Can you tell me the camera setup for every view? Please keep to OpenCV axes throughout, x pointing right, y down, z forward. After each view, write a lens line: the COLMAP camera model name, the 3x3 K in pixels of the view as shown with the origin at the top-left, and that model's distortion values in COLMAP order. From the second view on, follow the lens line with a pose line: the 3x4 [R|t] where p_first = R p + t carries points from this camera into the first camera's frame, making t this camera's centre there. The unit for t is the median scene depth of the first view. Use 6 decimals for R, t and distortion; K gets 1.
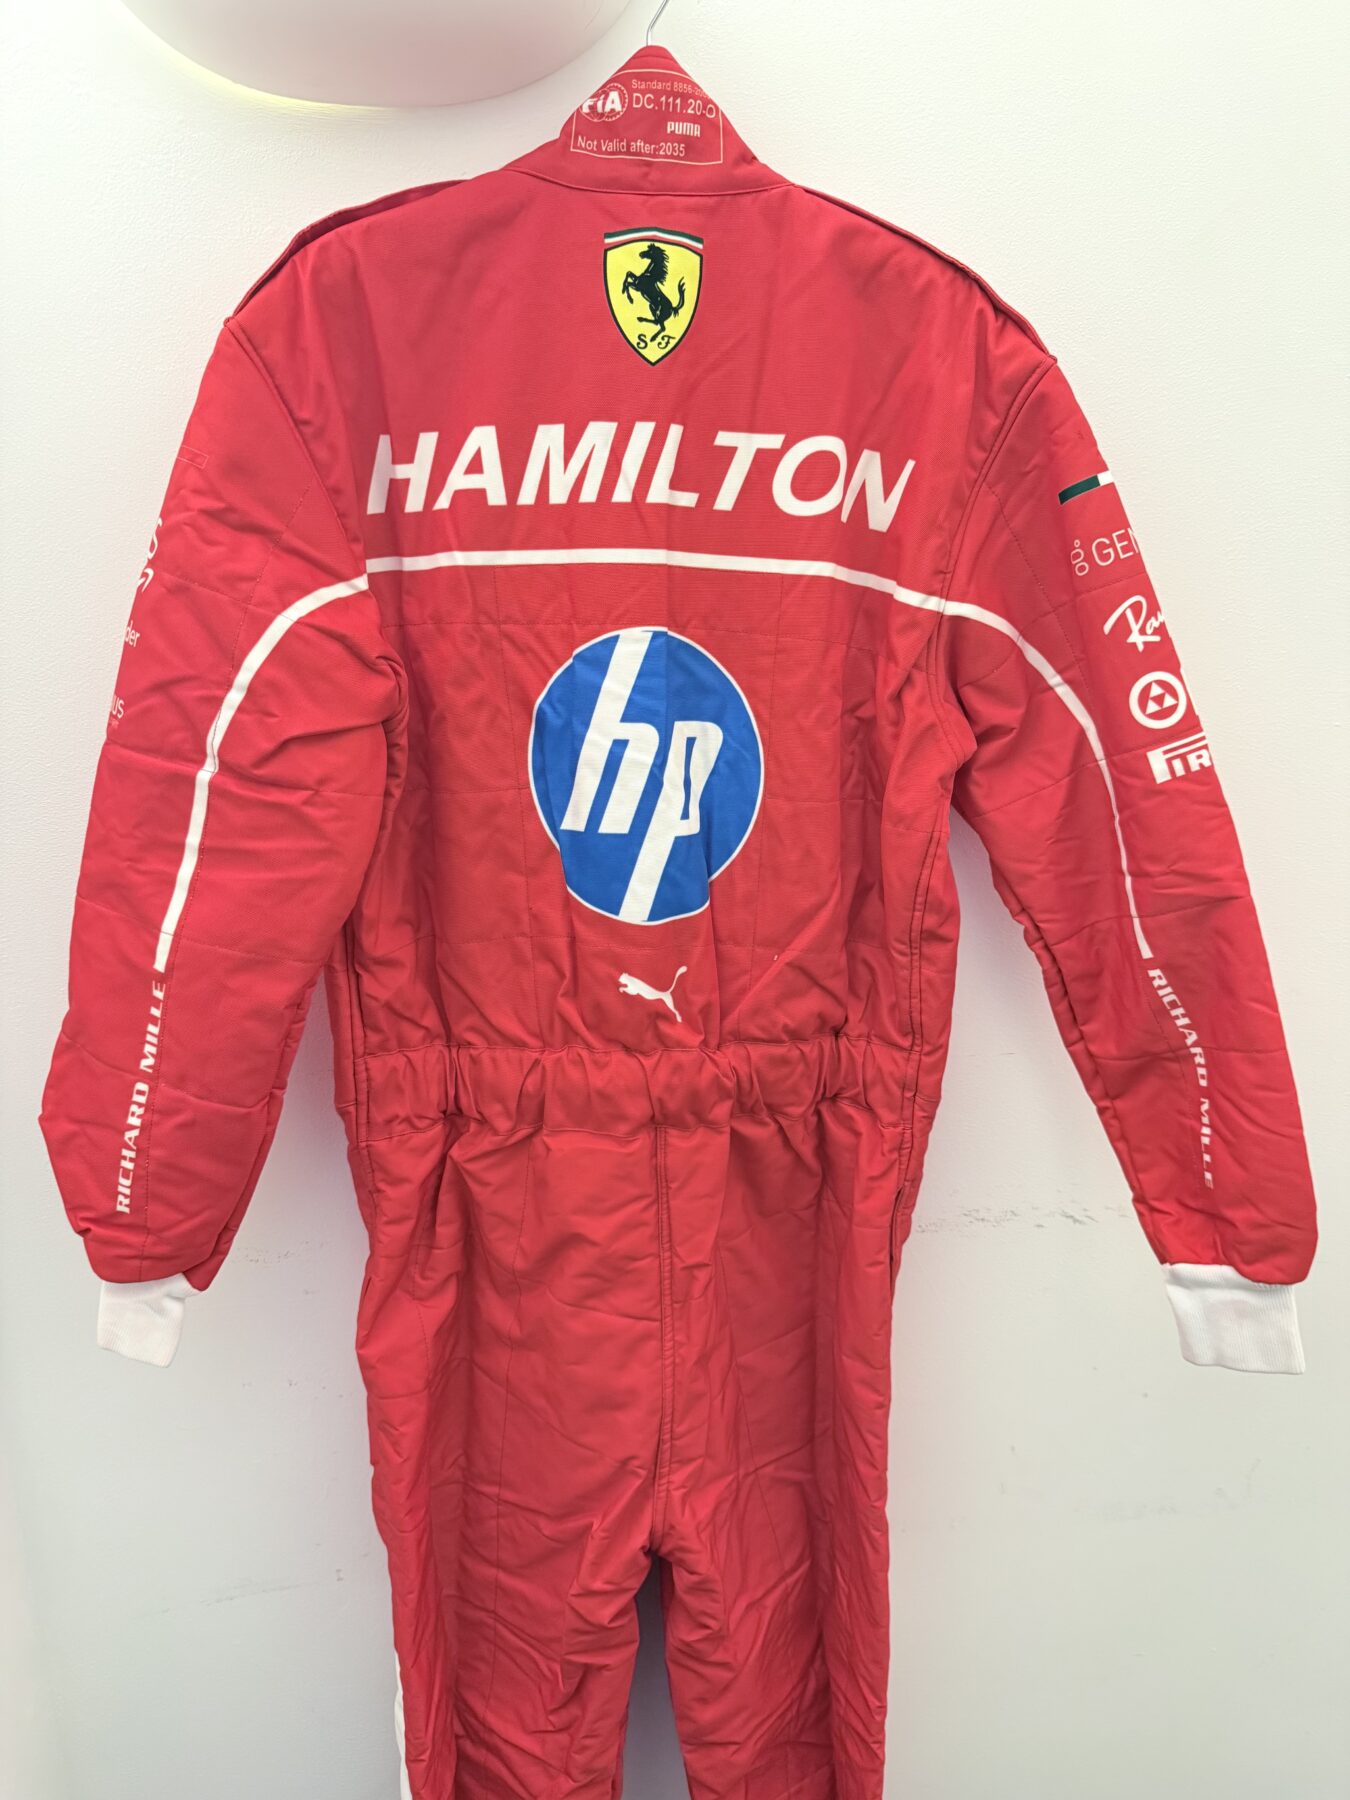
lens RADIAL K [[1276.1, 0, 675.0], [0, 1276.1, 900.0], [0, 0, 1]] dist [0.018825, -0.056403]
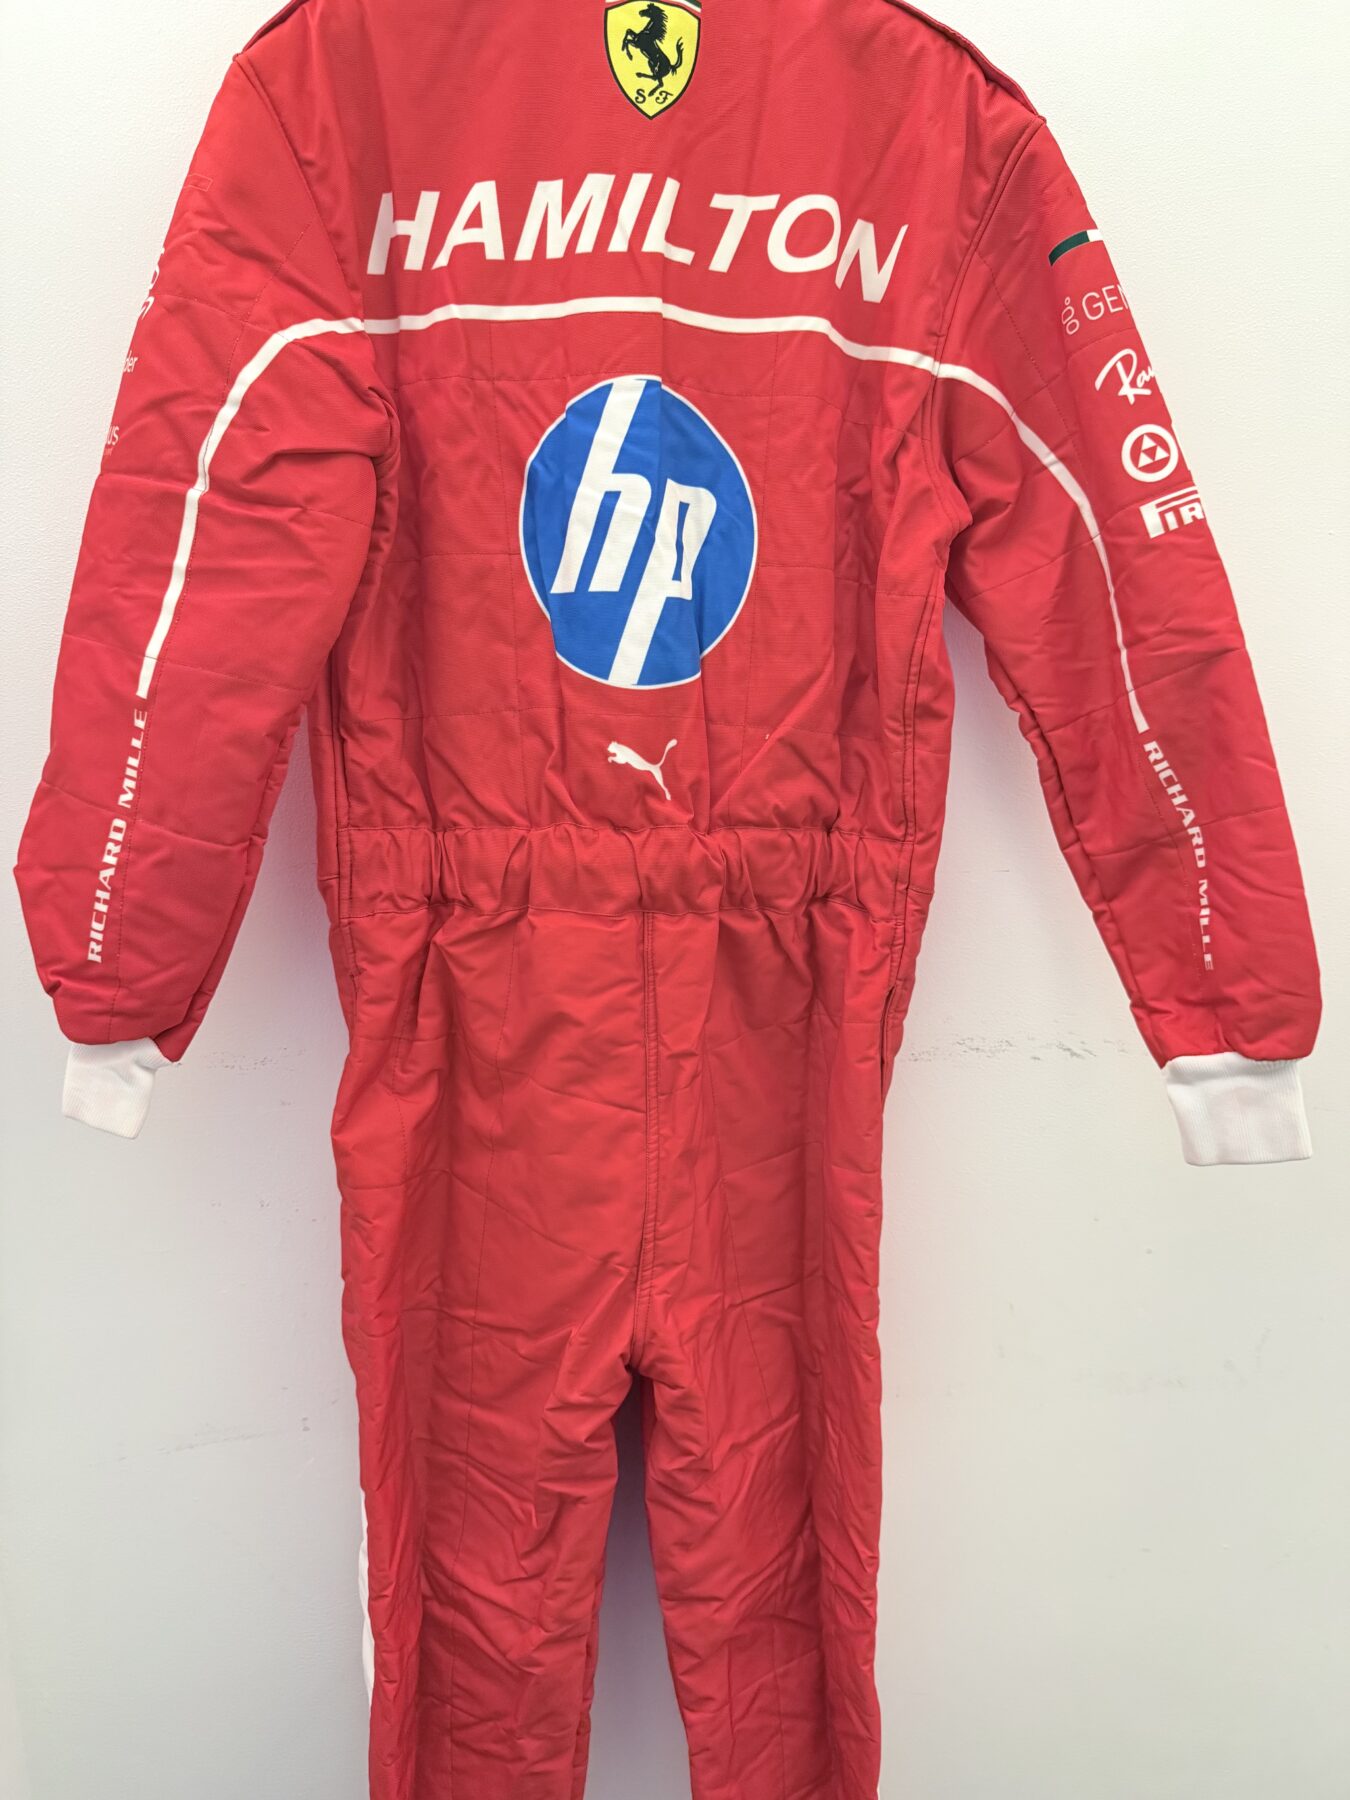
lens RADIAL K [[1276.1, 0, 675.0], [0, 1276.1, 900.0], [0, 0, 1]] dist [0.018825, -0.056403]
pose [[0.999899, 0.014101, -0.002018, 0.011885], [-0.014206, 0.997572, -0.068184, 0.249603], [0.001052, 0.068205, 0.997671, 0.023044]]
